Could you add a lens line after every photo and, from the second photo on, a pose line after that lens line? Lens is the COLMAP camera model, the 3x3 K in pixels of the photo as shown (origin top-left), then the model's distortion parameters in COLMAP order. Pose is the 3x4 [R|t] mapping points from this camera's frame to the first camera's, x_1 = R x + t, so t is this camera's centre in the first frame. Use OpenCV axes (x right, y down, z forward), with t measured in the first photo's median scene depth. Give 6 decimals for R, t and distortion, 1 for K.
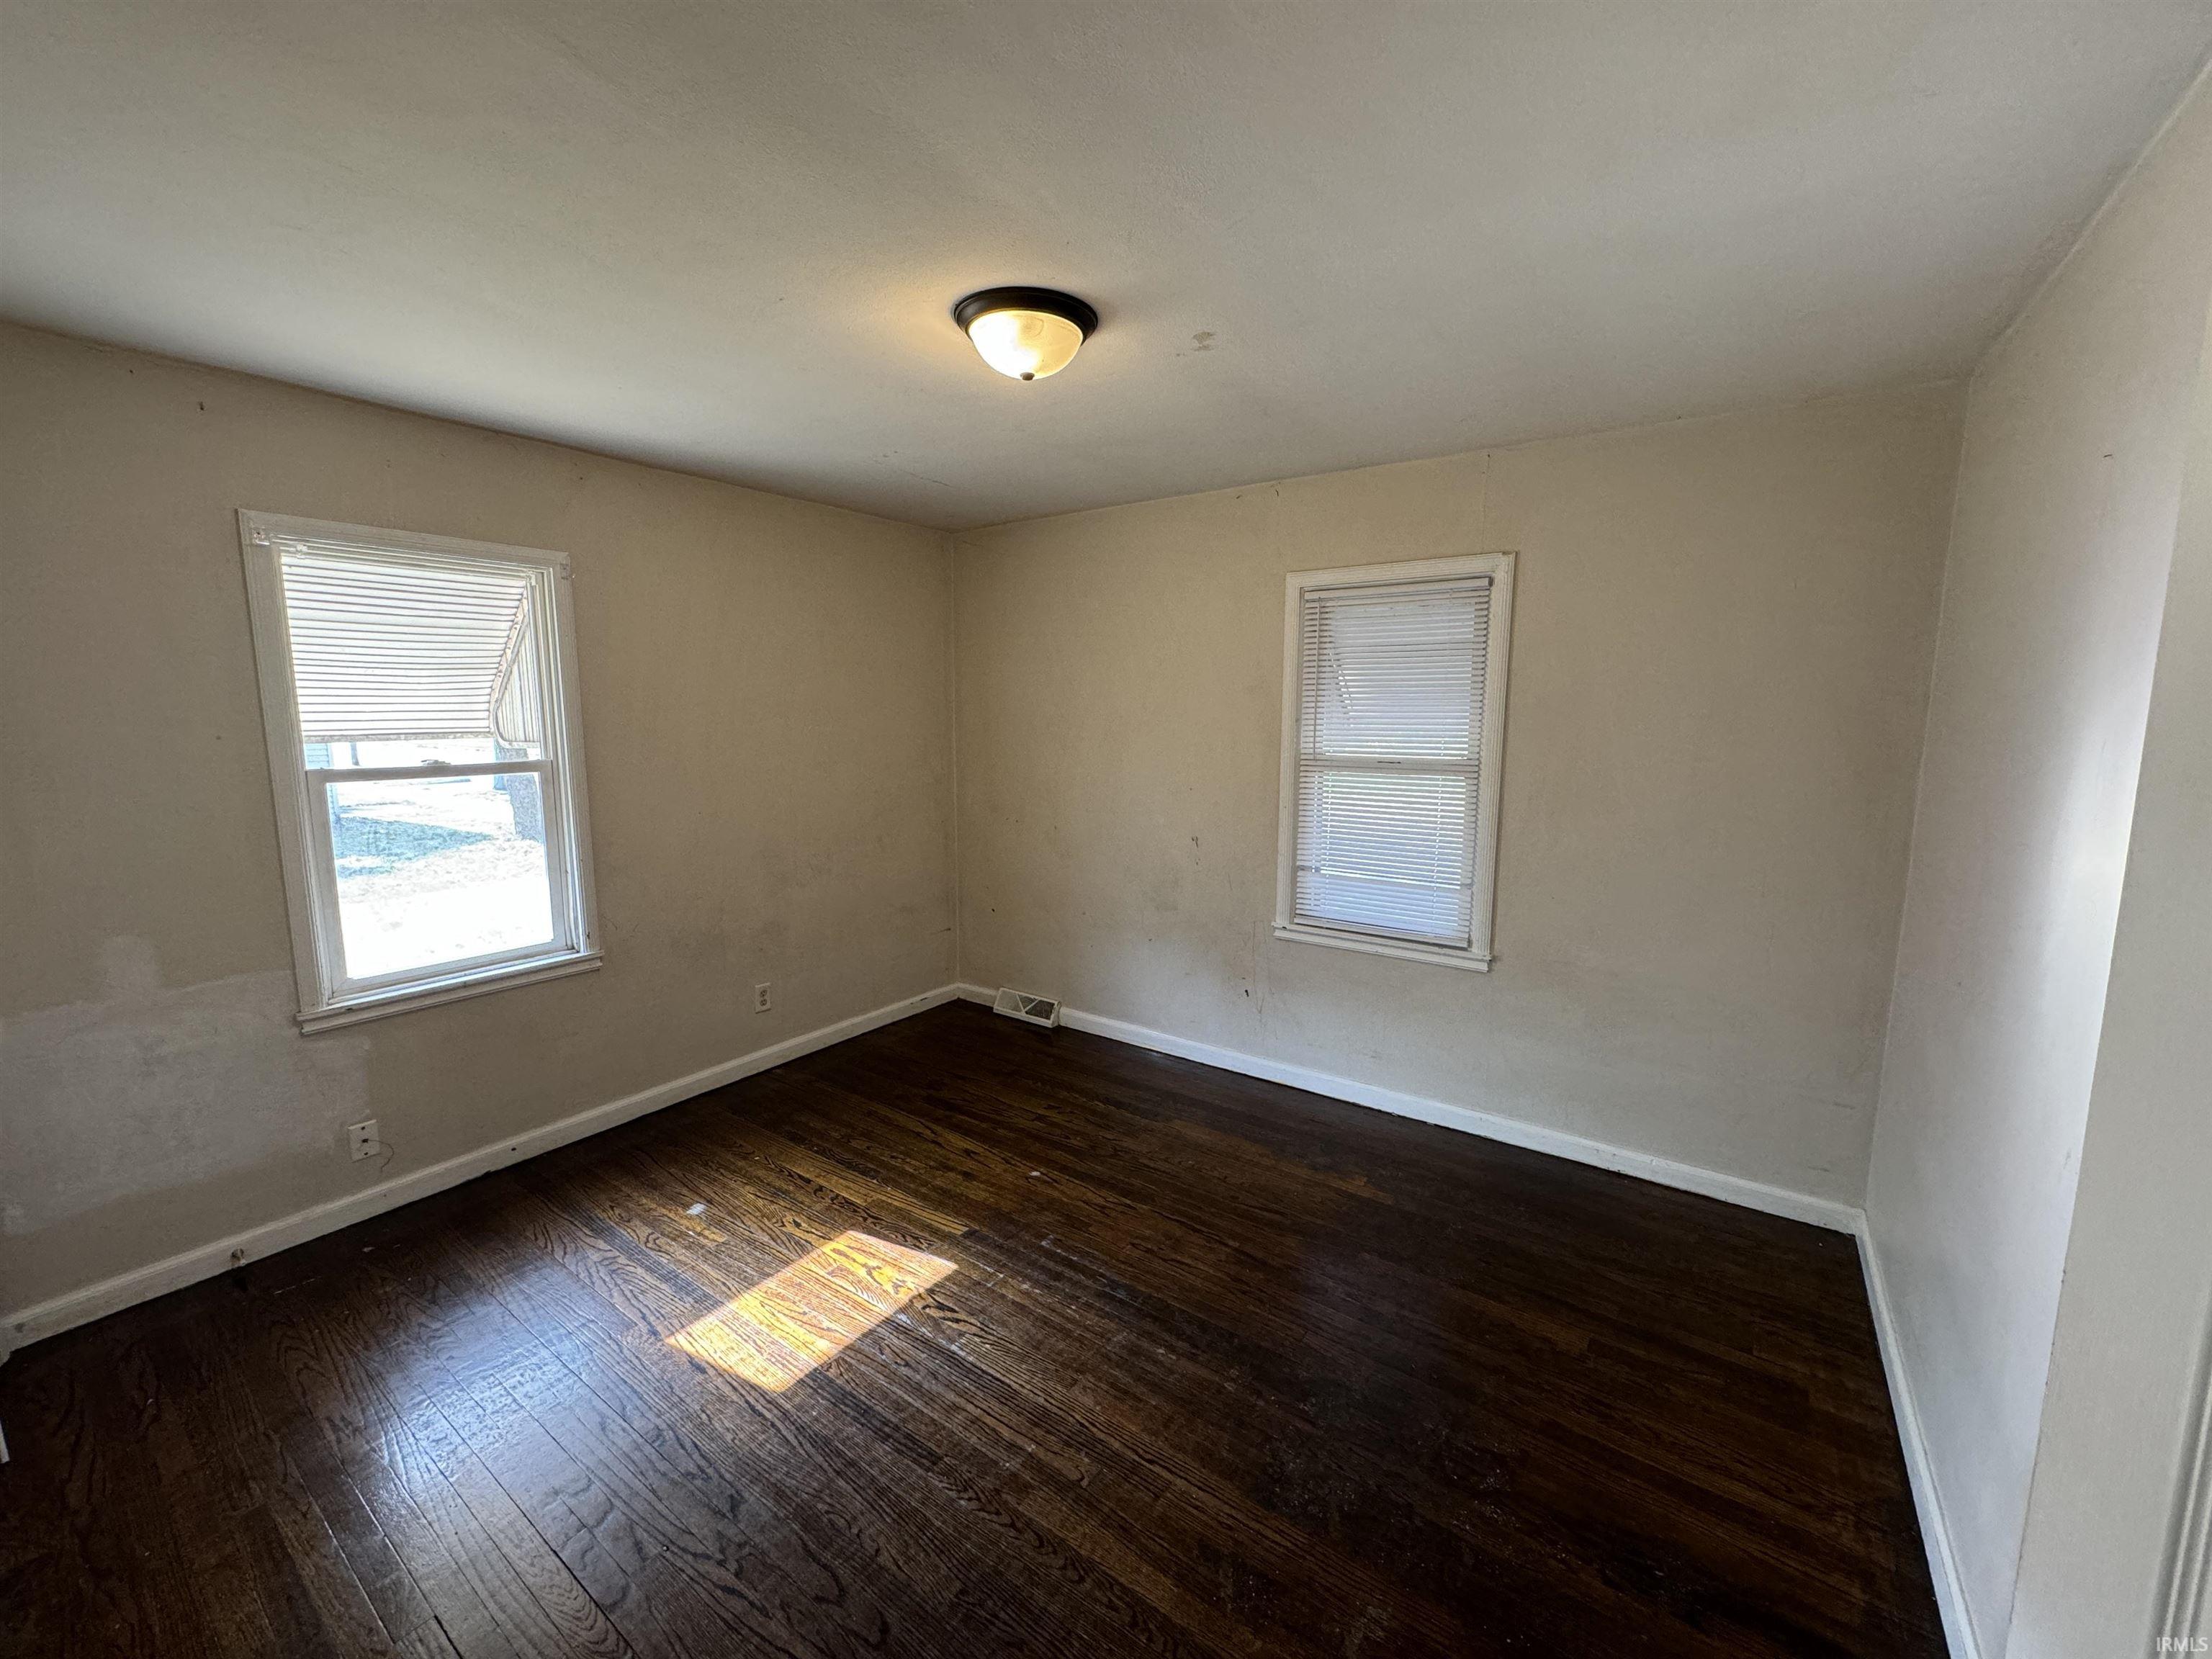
lens RADIAL K [[876.9, 0, 1105.1], [0, 876.9, 827.5], [0, 0, 1]] dist [-0.001336, 0.000024]
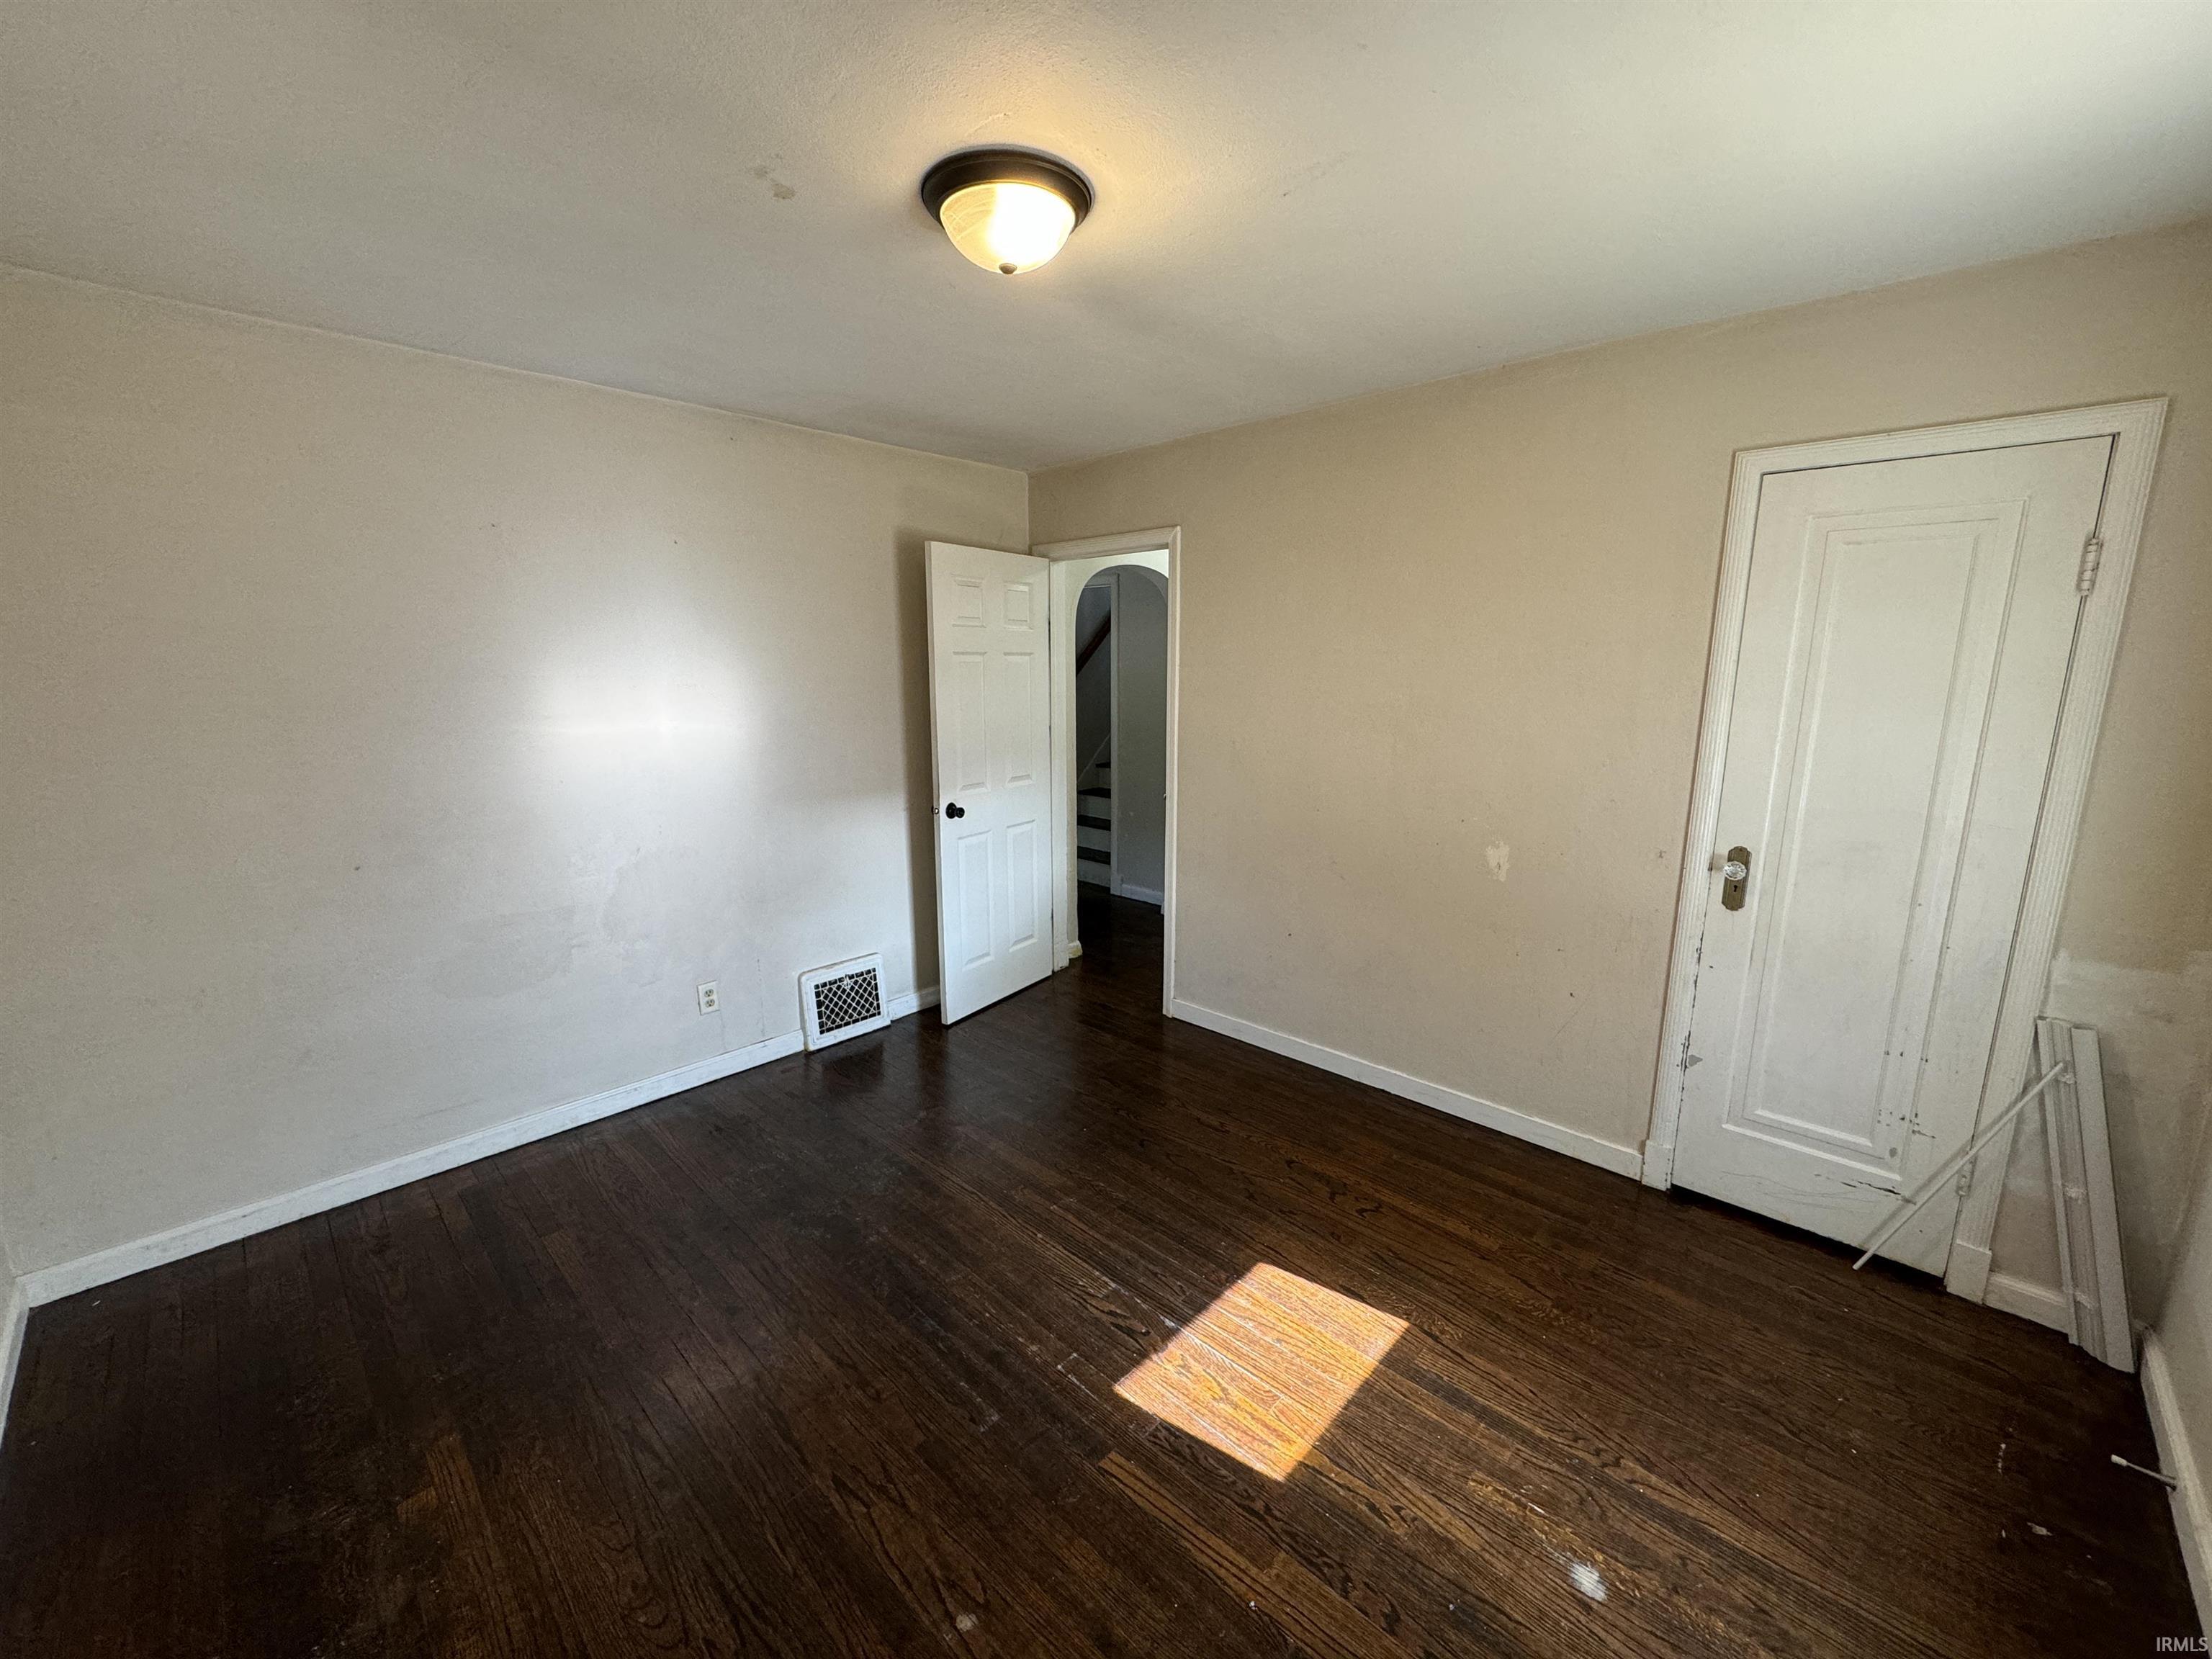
lens RADIAL K [[876.9, 0, 1105.1], [0, 876.9, 827.5], [0, 0, 1]] dist [-0.001336, 0.000024]
pose [[-0.989664, -0.032422, 0.139690, -0.261194], [0.014398, 0.946718, 0.321741, -0.225707], [-0.142678, 0.320427, -0.936466, 1.618702]]
